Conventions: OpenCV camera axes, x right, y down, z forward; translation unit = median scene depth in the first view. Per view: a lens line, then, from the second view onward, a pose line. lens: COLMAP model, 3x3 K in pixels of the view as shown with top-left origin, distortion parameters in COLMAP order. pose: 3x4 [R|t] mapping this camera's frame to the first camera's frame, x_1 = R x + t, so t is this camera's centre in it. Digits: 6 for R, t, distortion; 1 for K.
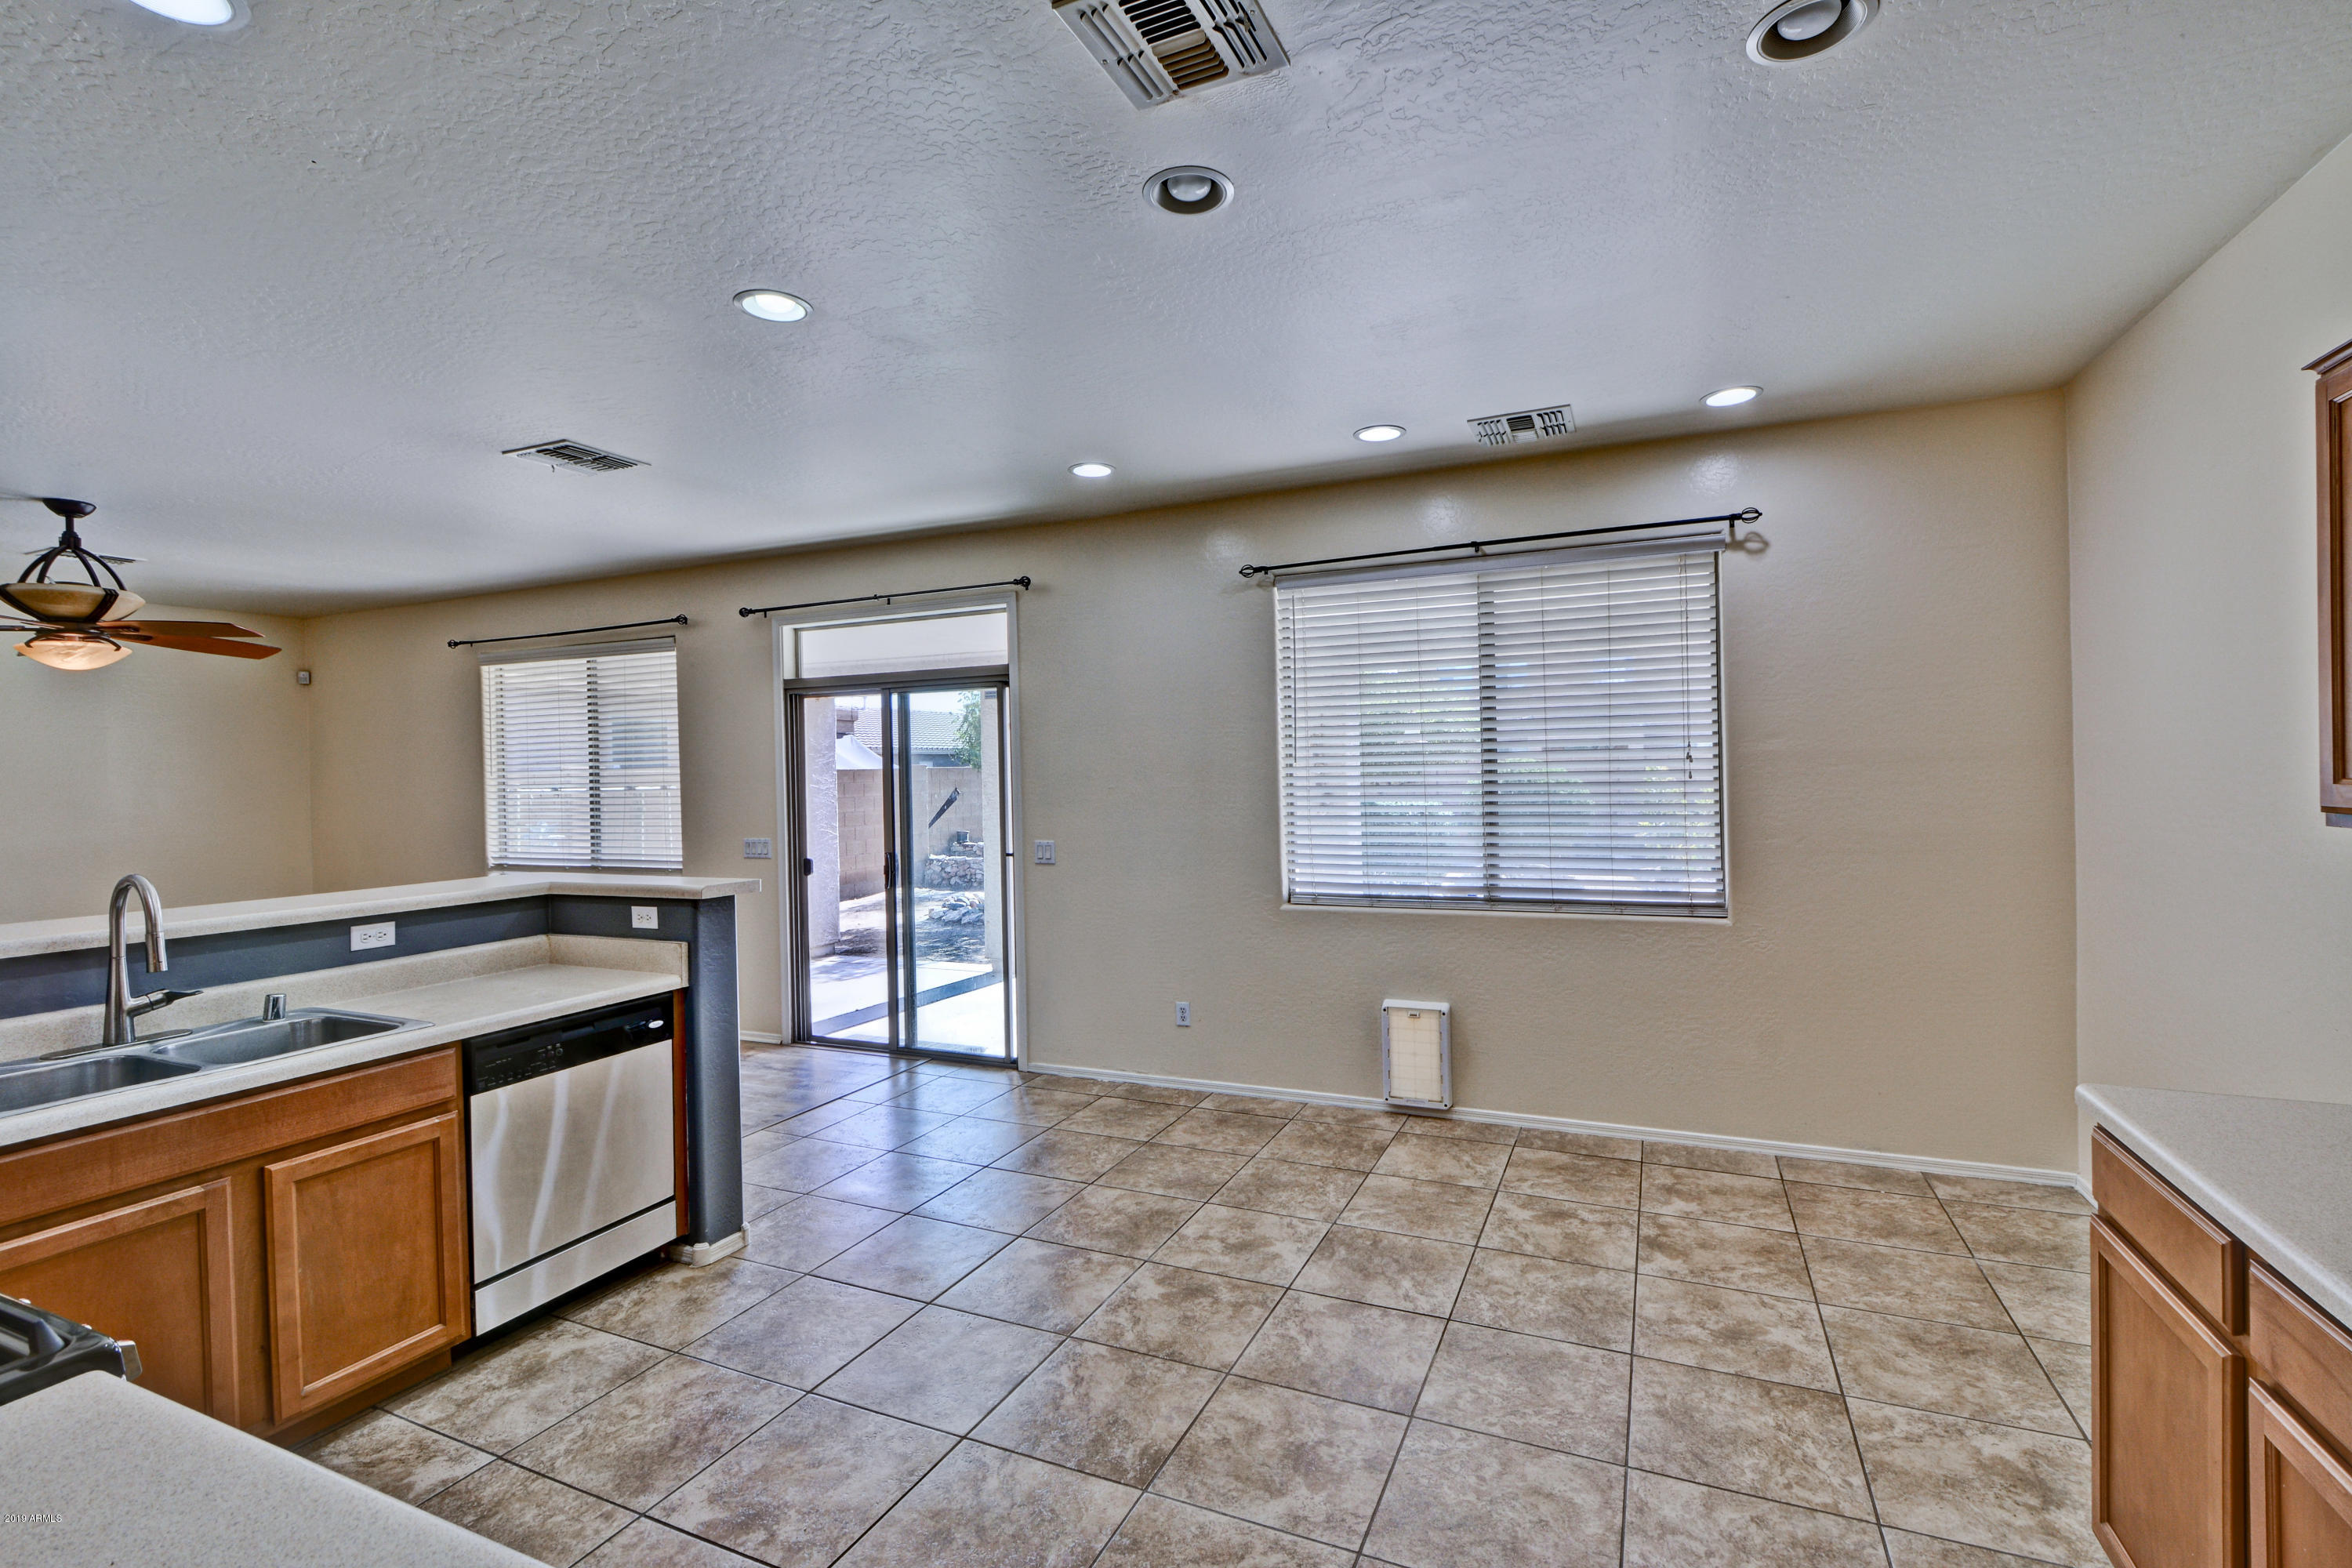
lens RADIAL K [[1046.6, 0, 1196.7], [0, 1046.6, 766.2], [0, 0, 1]] dist [0.002355, -0.002327]
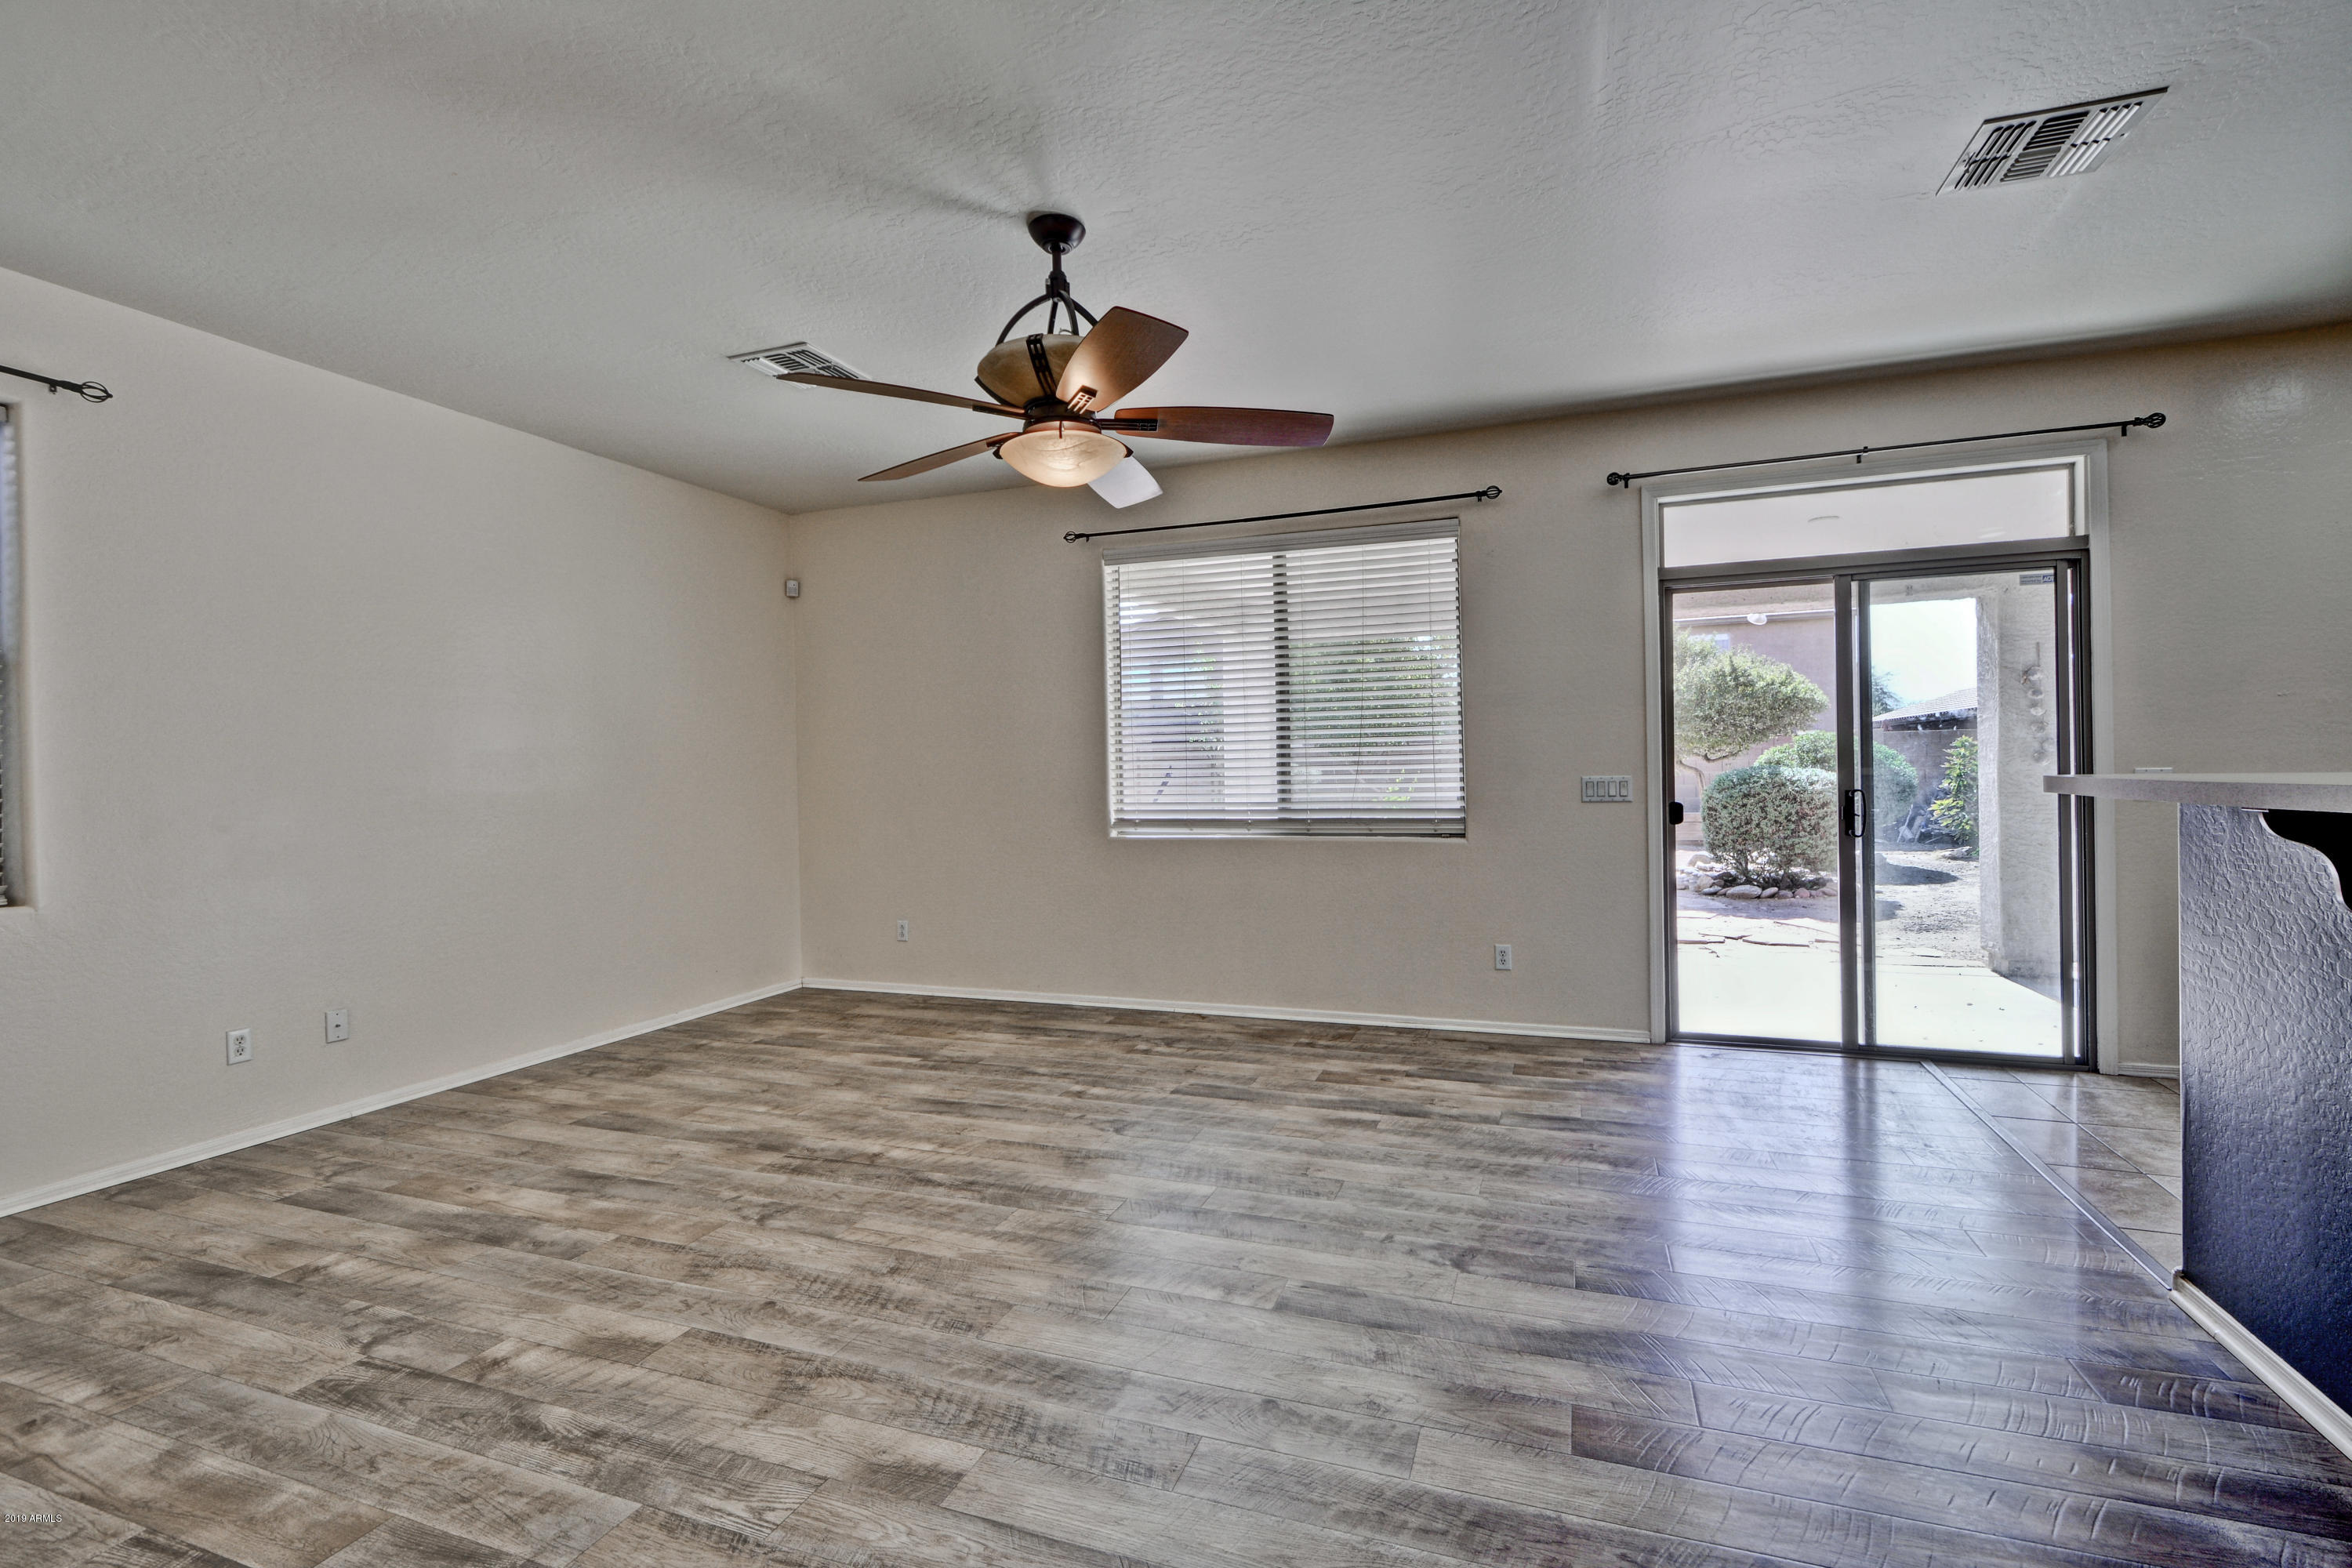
lens RADIAL K [[1046.6, 0, 1195.4], [0, 1046.6, 778.1], [0, 0, 1]] dist [0.002355, -0.002327]
pose [[0.998461, 0.002536, 0.055398, -1.240267], [-0.003027, 0.999957, 0.008773, 0.103928], [-0.055373, -0.008927, 0.998426, 0.407773]]
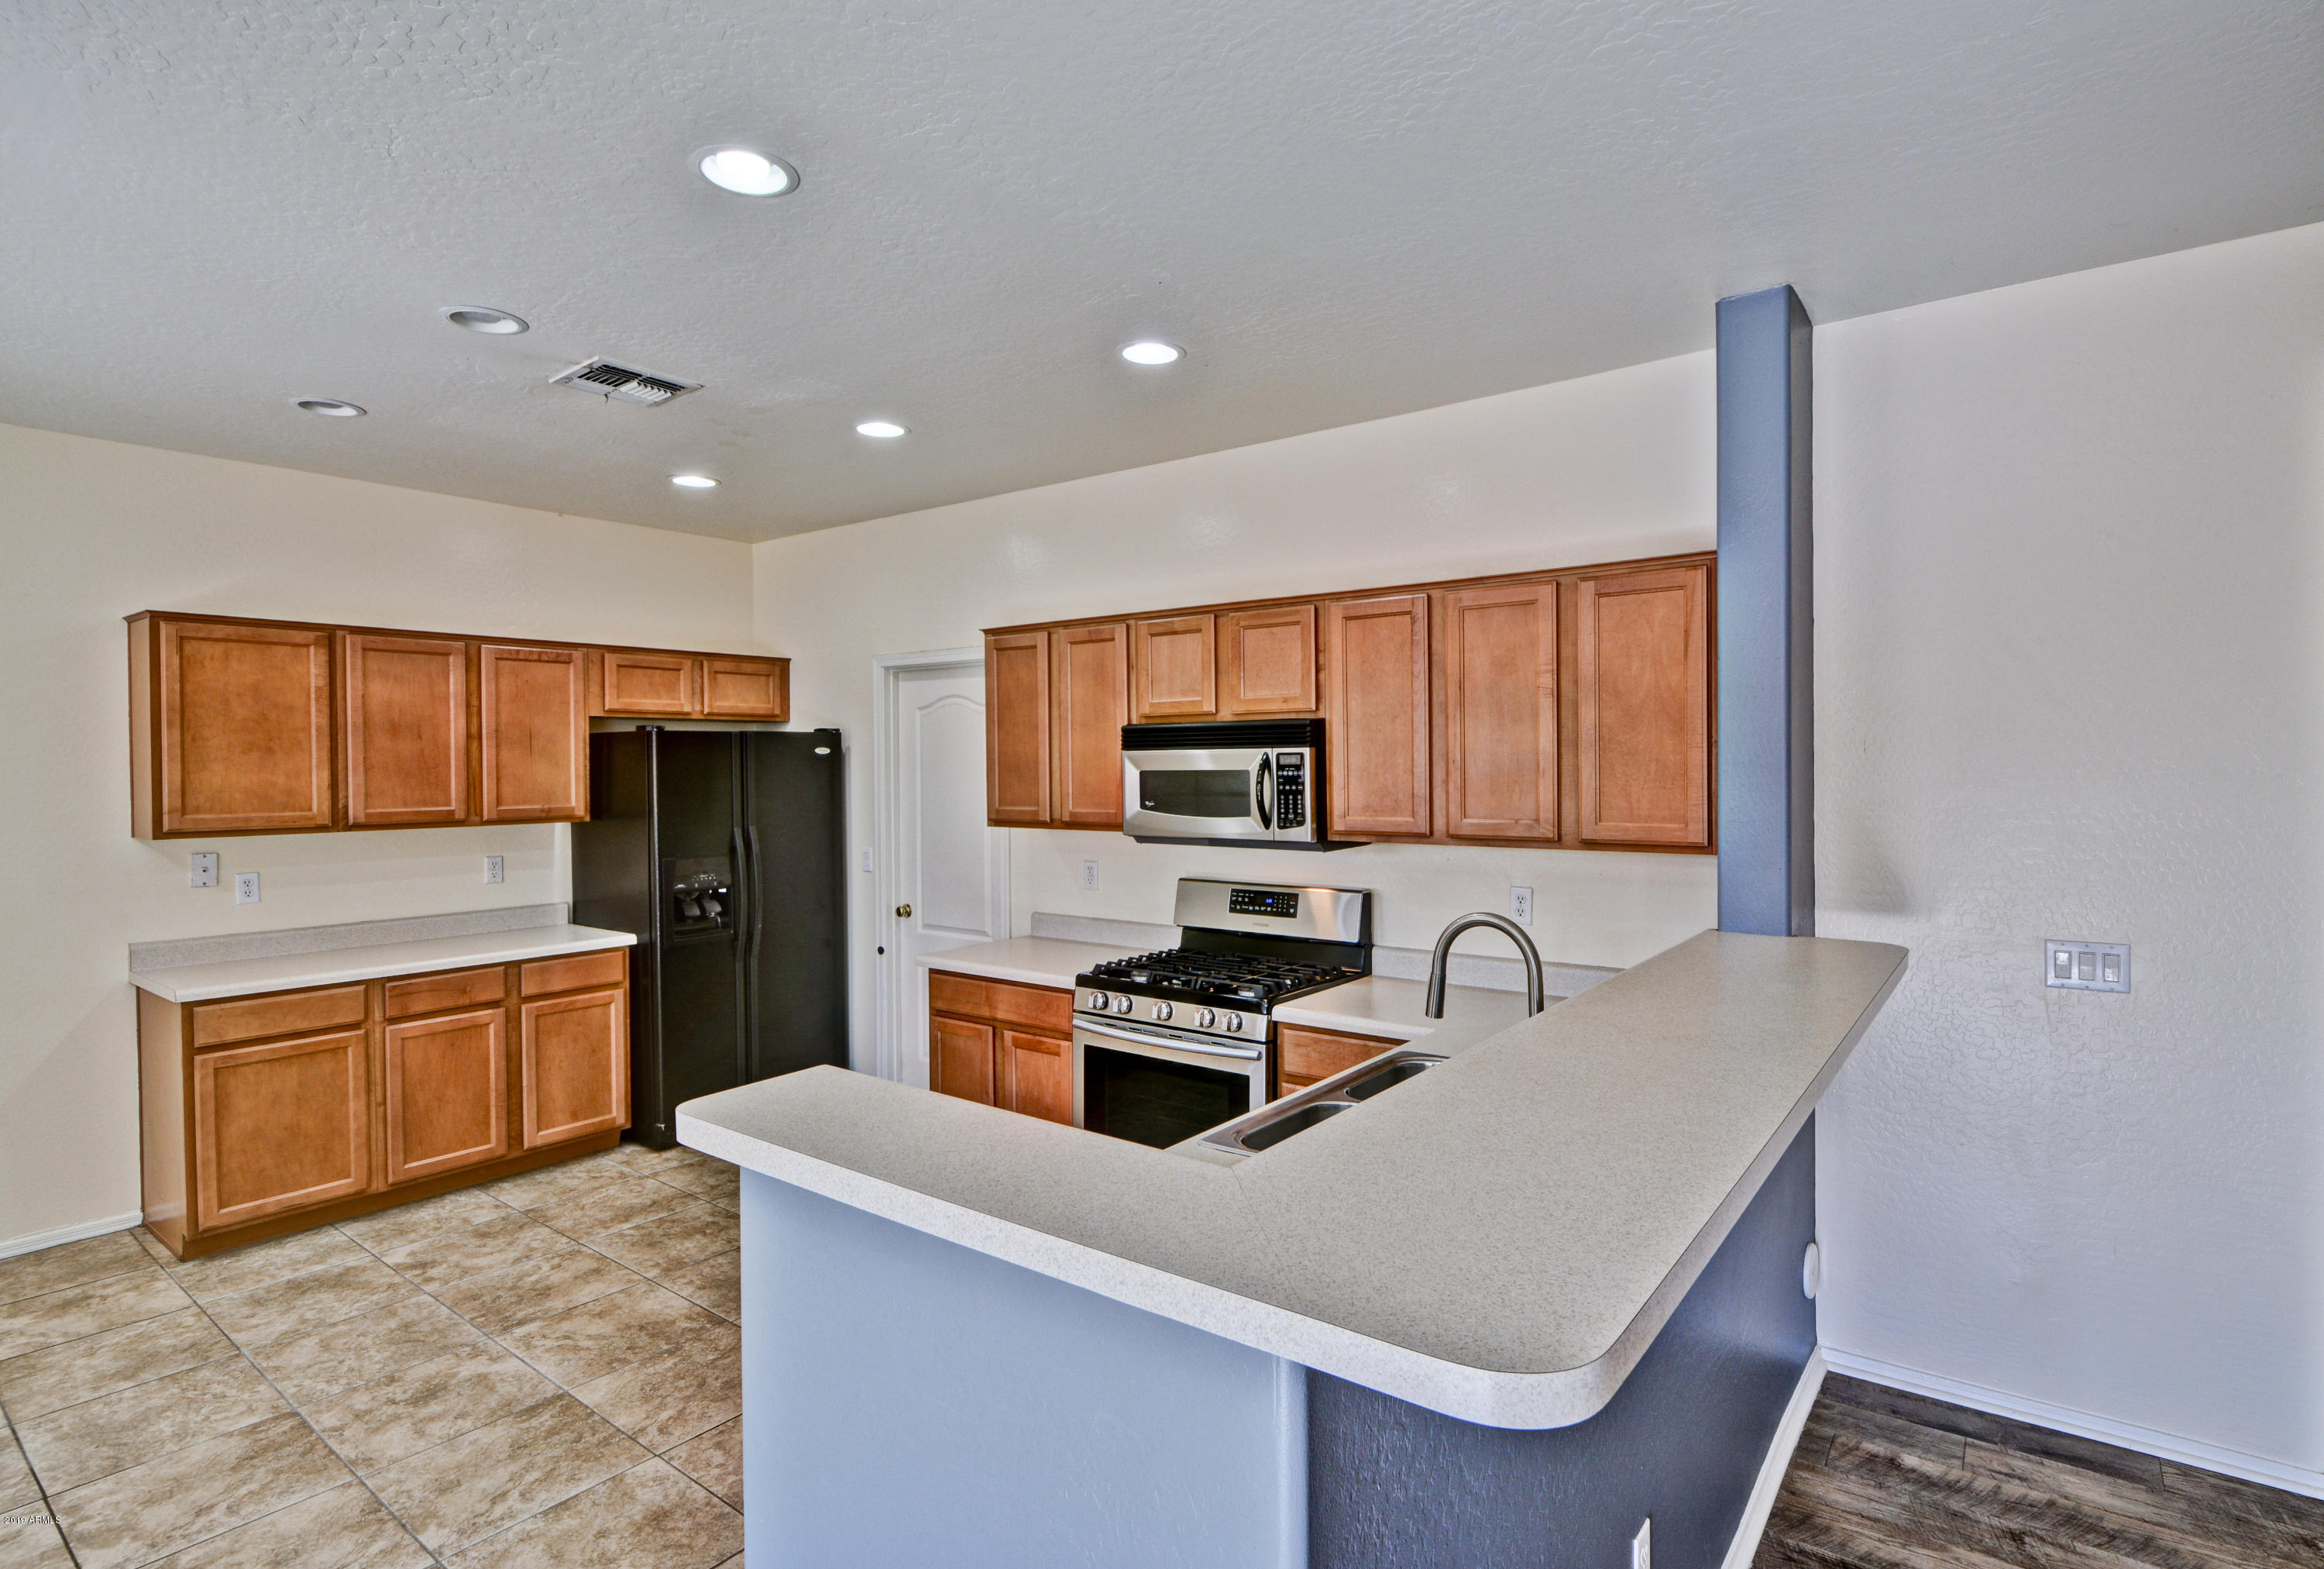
lens RADIAL K [[1148.6, 0, 1191.5], [0, 1148.6, 770.1], [0, 0, 1]] dist [-0.010911, -0.003547]
pose [[-0.972068, 0.024771, 0.233390, -0.651179], [0.025462, 0.999676, -0.000050, -0.010309], [-0.233315, 0.005894, -0.972383, 1.266010]]
